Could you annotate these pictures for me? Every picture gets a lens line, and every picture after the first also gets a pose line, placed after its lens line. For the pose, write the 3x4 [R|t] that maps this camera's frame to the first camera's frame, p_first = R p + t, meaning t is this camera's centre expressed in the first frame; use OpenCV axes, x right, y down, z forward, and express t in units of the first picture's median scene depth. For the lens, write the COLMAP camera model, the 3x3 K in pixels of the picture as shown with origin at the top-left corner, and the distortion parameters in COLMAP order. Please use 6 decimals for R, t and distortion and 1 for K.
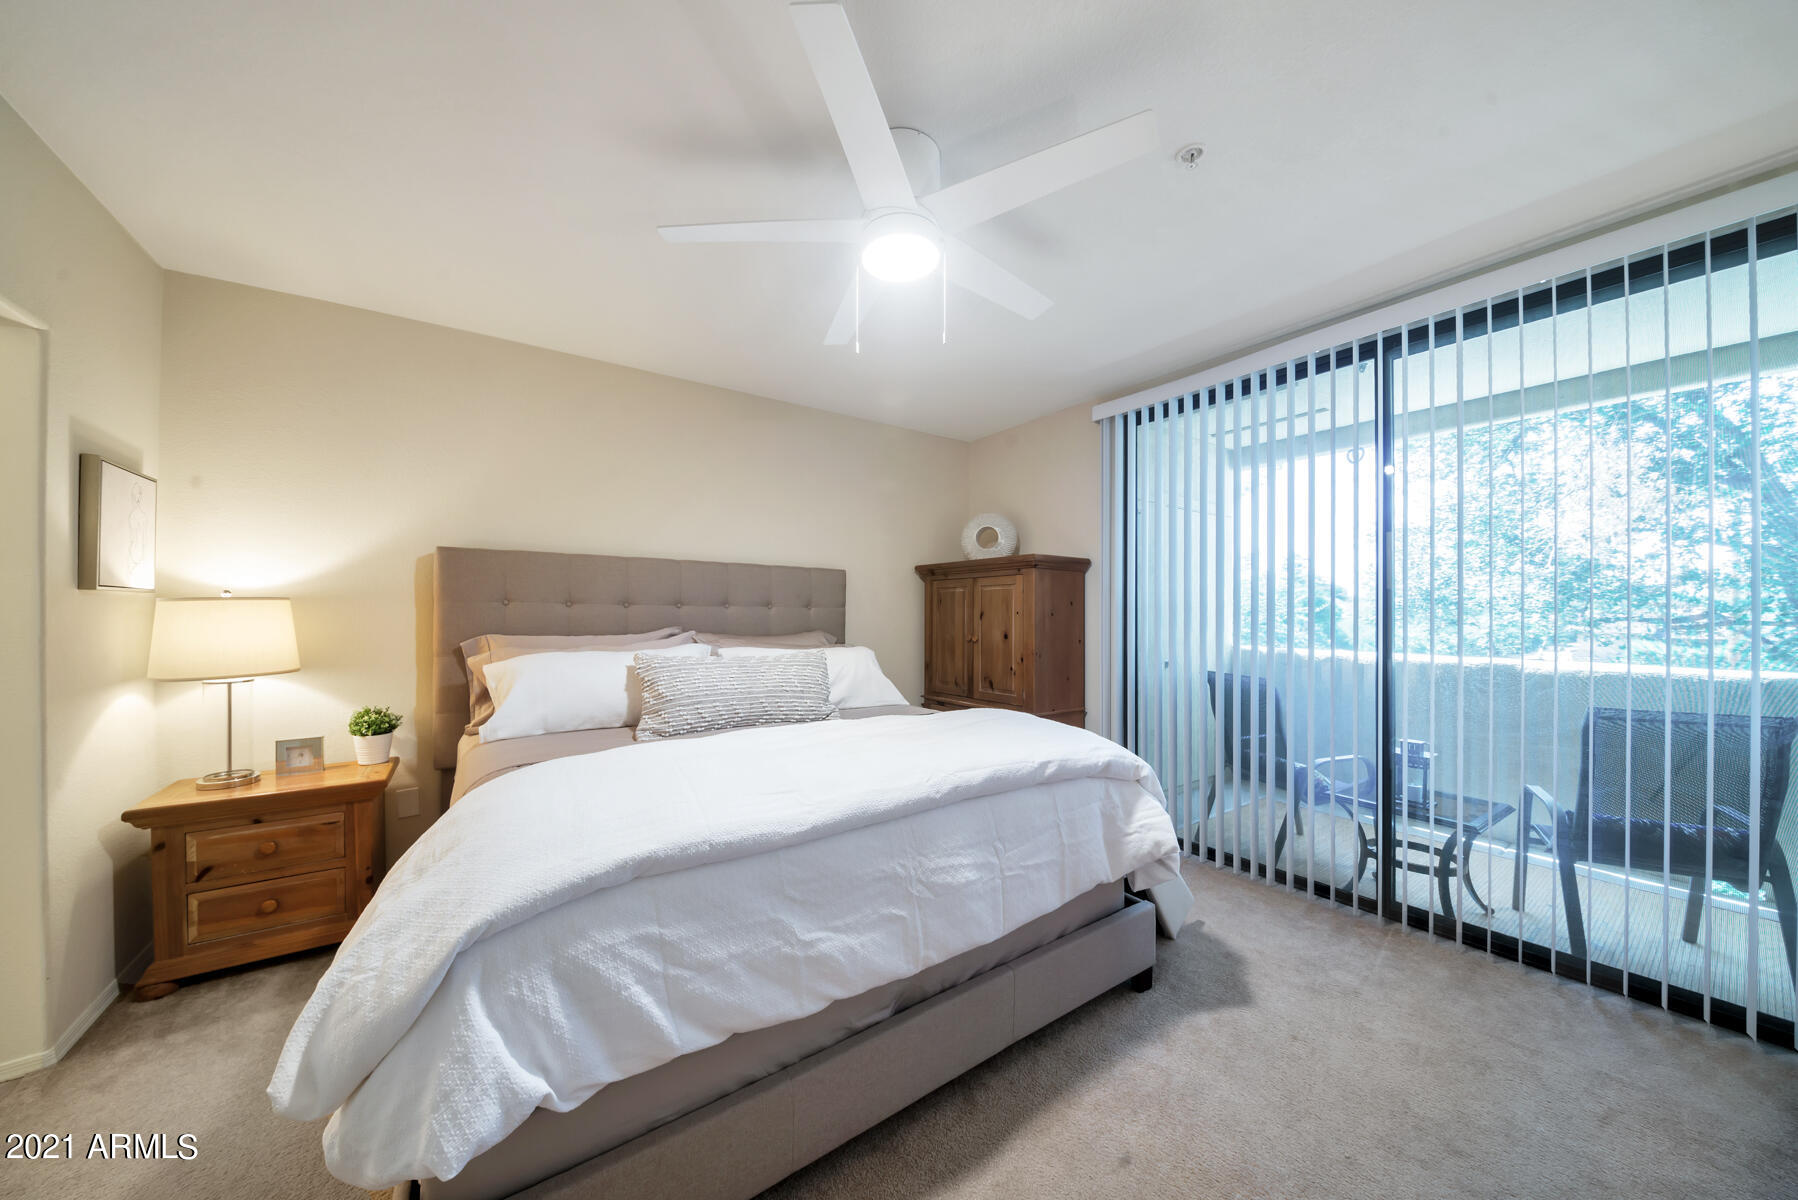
lens RADIAL K [[594.4, 0, 903.0], [0, 594.4, 604.7], [0, 0, 1]] dist [0.000735, 0.000095]
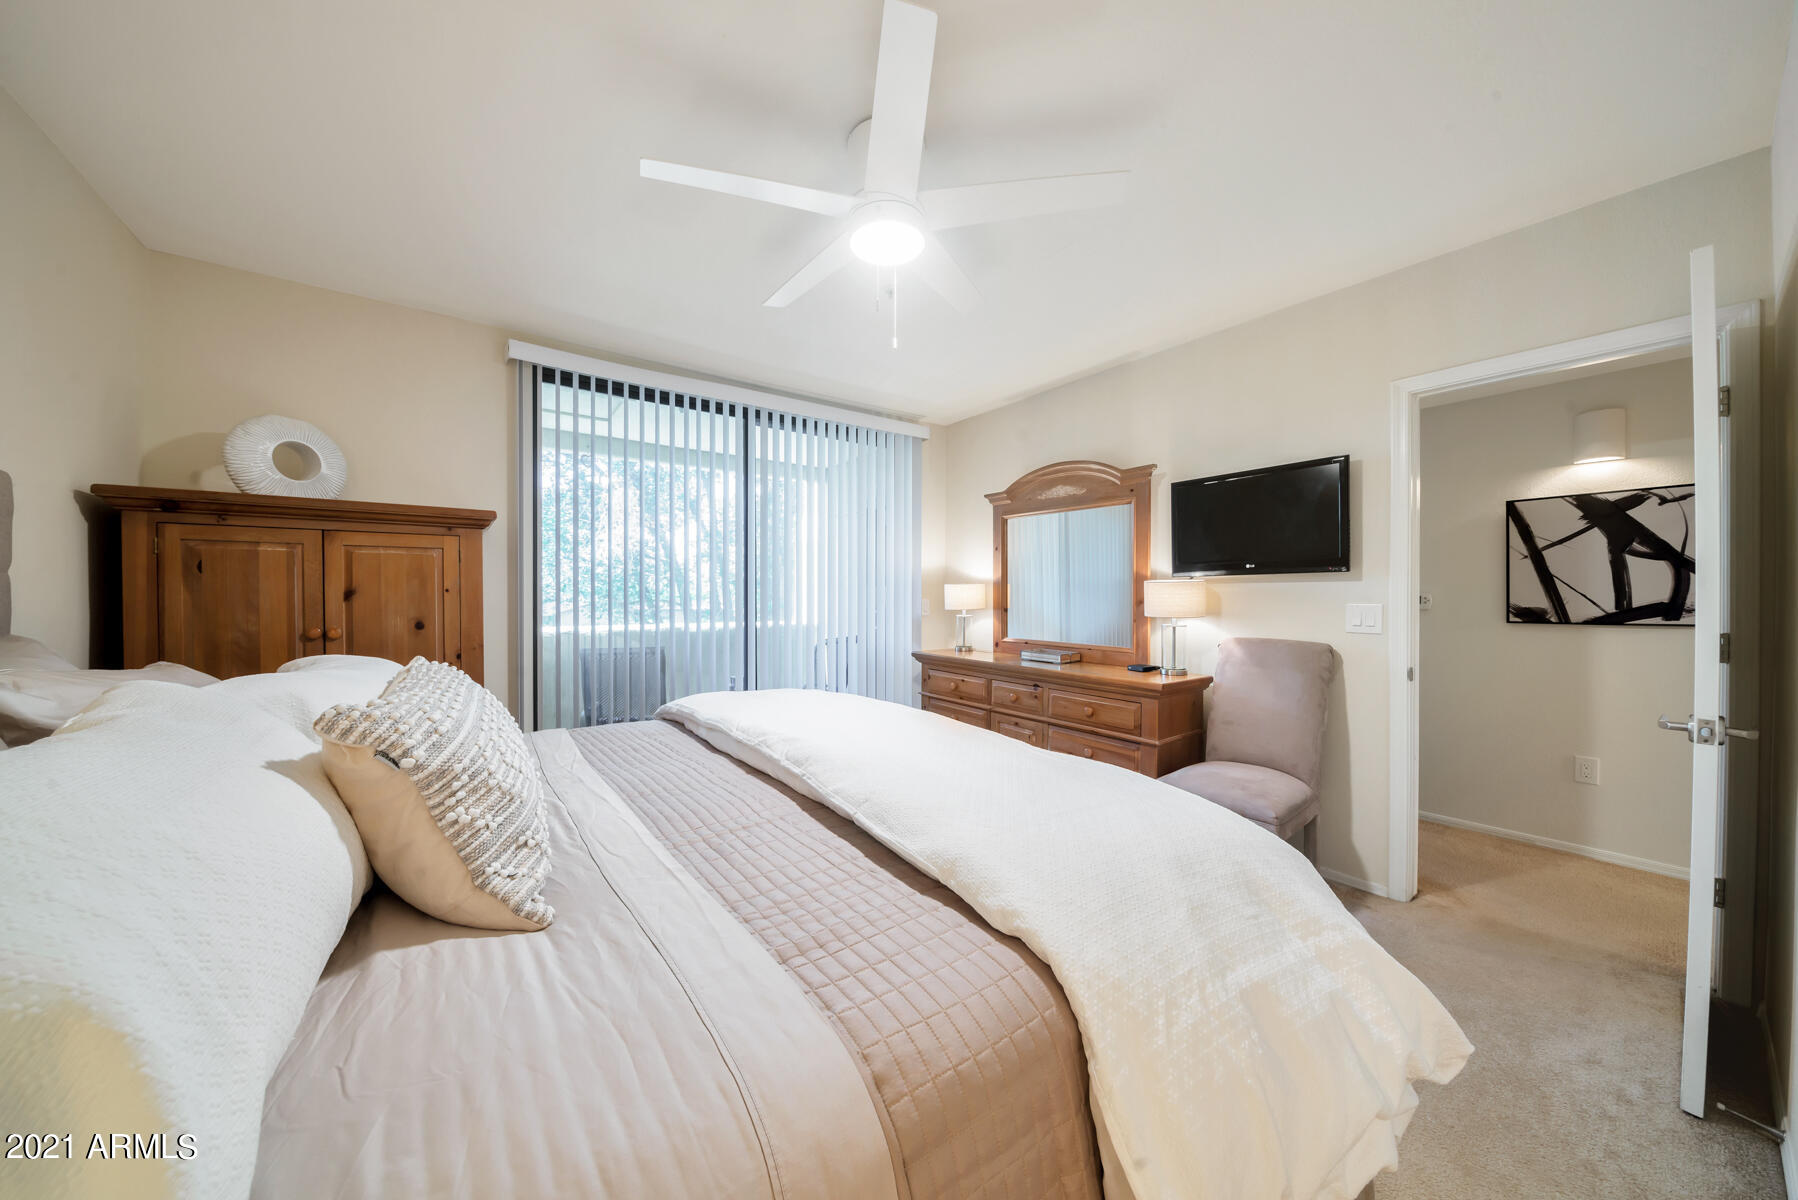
lens RADIAL K [[594.4, 0, 903.0], [0, 594.4, 604.7], [0, 0, 1]] dist [0.000735, 0.000095]
pose [[0.008332, -0.006726, 0.999943, -0.479640], [-0.017724, 0.999819, 0.006872, 0.014764], [-0.999808, -0.017780, 0.008211, 0.443205]]
